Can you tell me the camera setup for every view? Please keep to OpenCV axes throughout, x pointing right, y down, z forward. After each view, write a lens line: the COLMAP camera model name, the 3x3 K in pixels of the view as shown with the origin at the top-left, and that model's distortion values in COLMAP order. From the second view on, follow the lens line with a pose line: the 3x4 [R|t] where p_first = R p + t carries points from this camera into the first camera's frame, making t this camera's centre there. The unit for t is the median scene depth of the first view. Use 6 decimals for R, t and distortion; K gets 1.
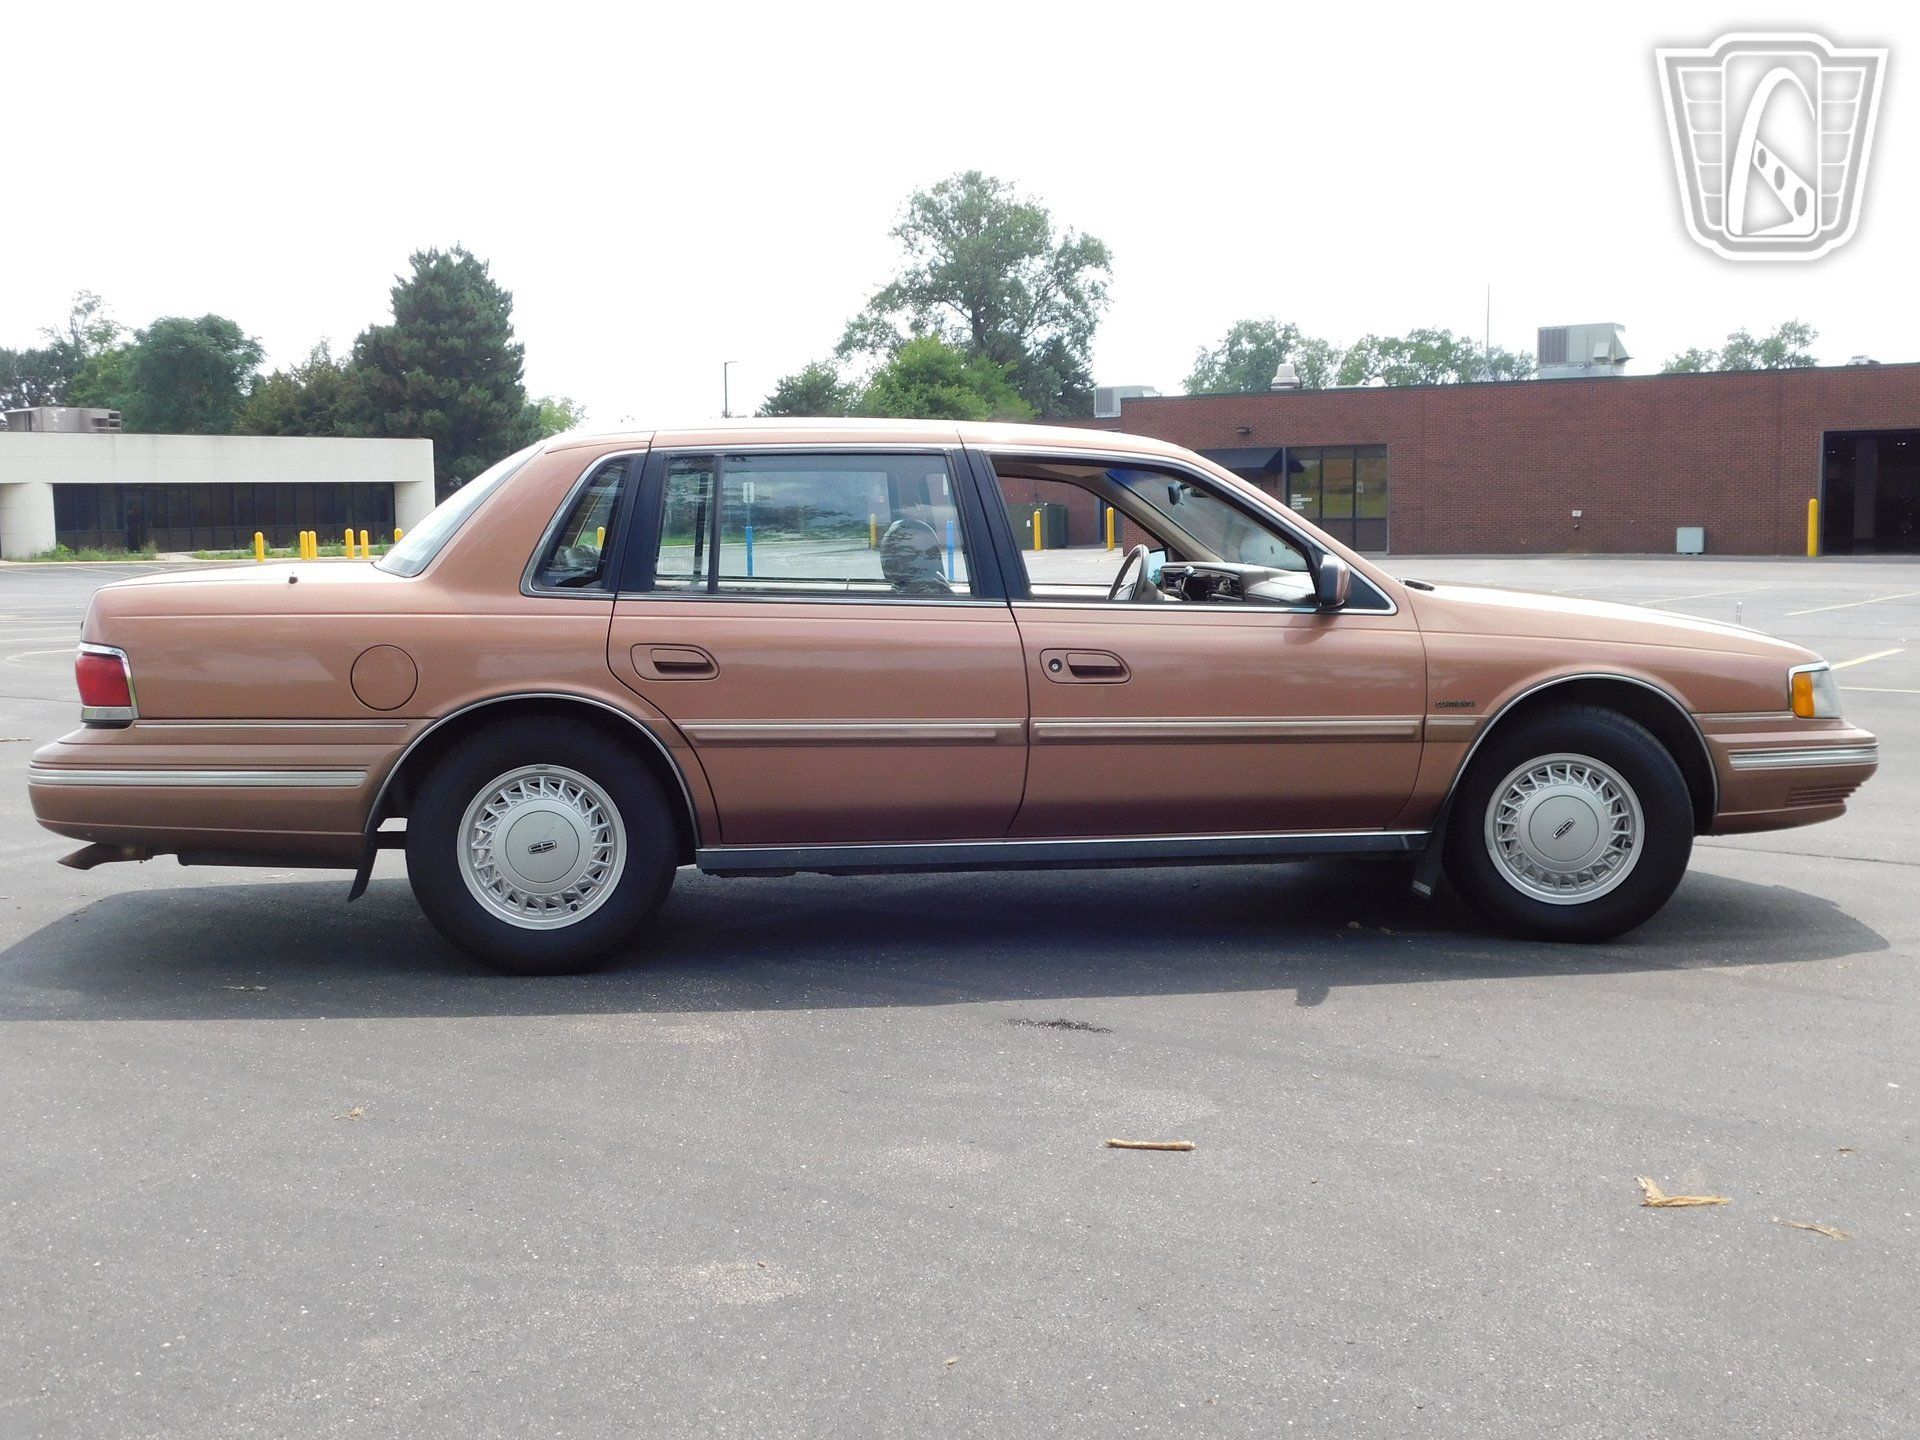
lens RADIAL K [[2033.9, 0, 956.5], [0, 2033.9, 708.9], [0, 0, 1]] dist [-0.003066, 0.000000]
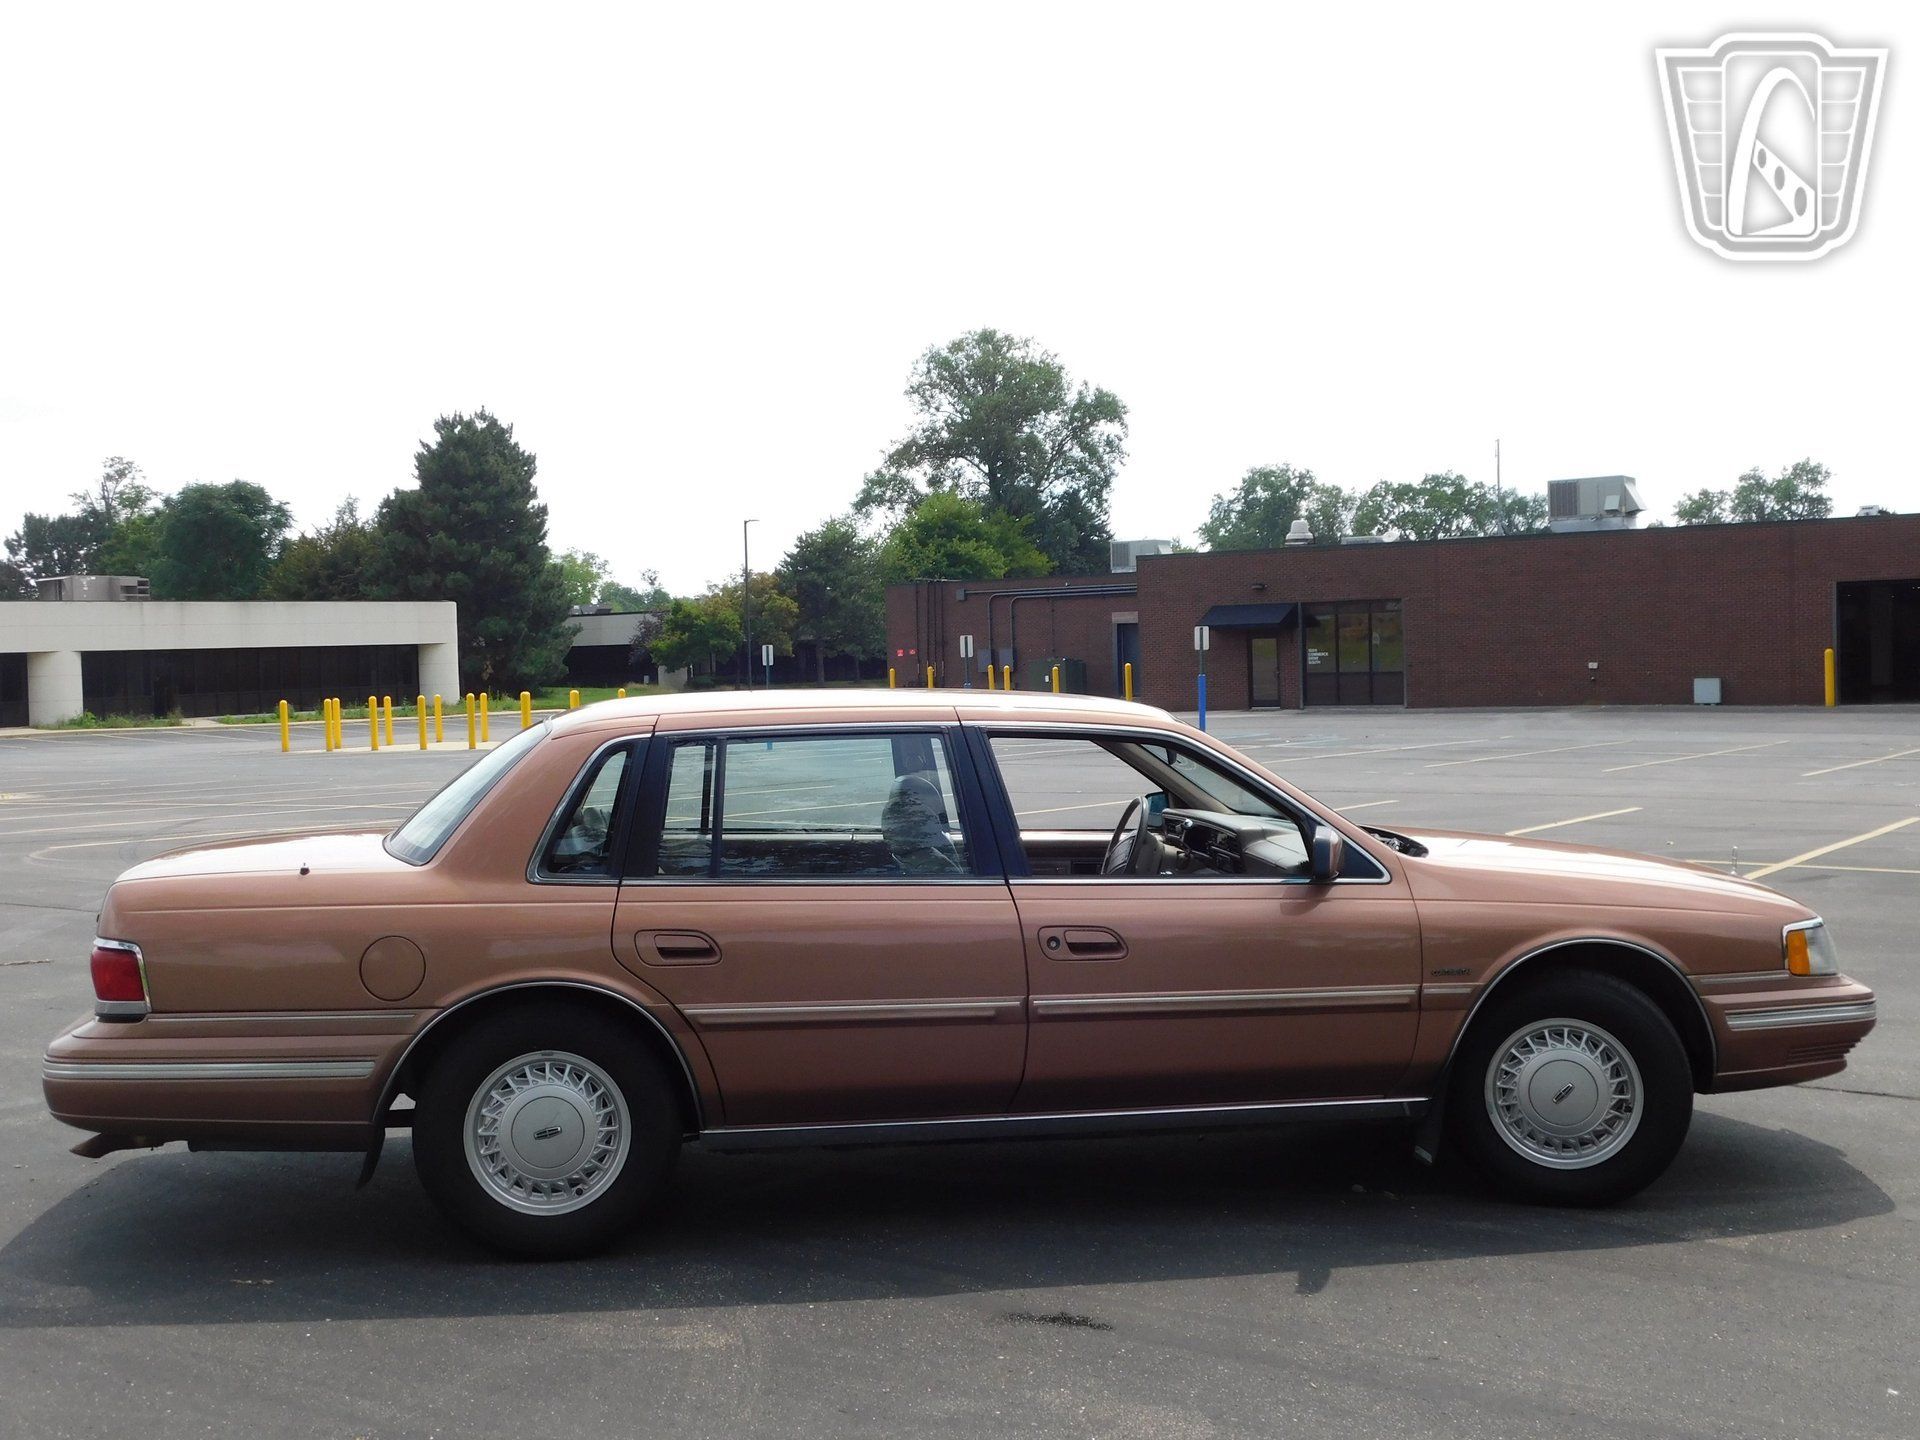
lens RADIAL K [[2033.9, 0, 956.3], [0, 2033.9, 703.8], [0, 0, 1]] dist [-0.003066, 0.000000]
pose [[0.999866, -0.012666, -0.010415, 0.002125], [0.011866, 0.997219, -0.073574, -0.011458], [0.011318, 0.073441, 0.997235, -0.003519]]
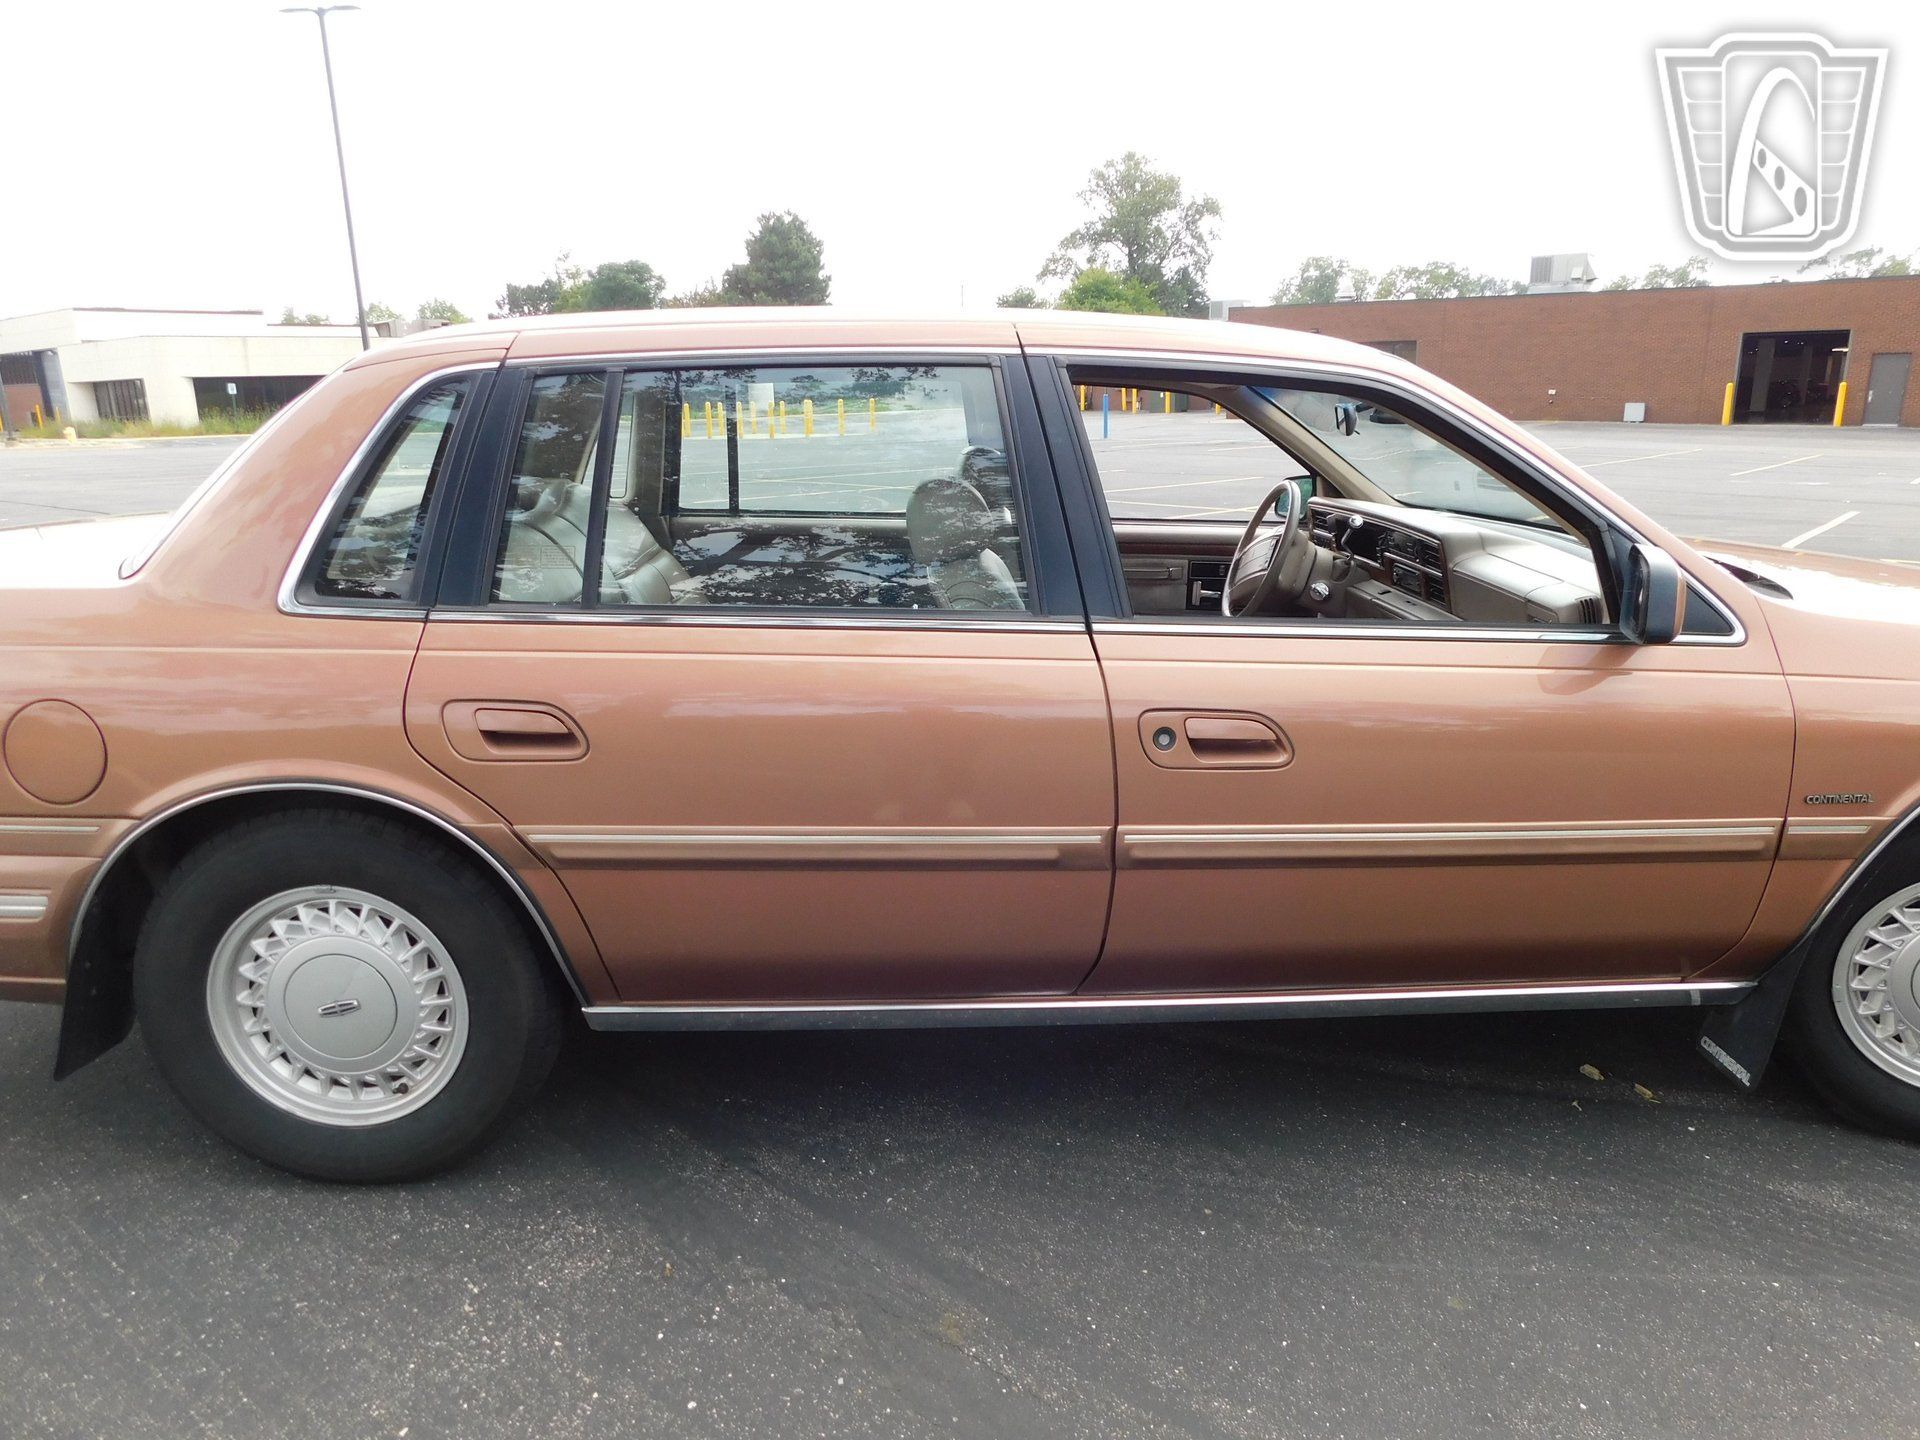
lens RADIAL K [[1262.4, 0, 956.1], [0, 1262.4, 715.9], [0, 0, 1]] dist [-0.071329, 0.051665]
pose [[0.992464, 0.029280, -0.118985, 0.005550], [-0.009768, 0.986845, 0.161374, -0.014765], [0.122145, -0.158996, 0.979694, 0.110768]]
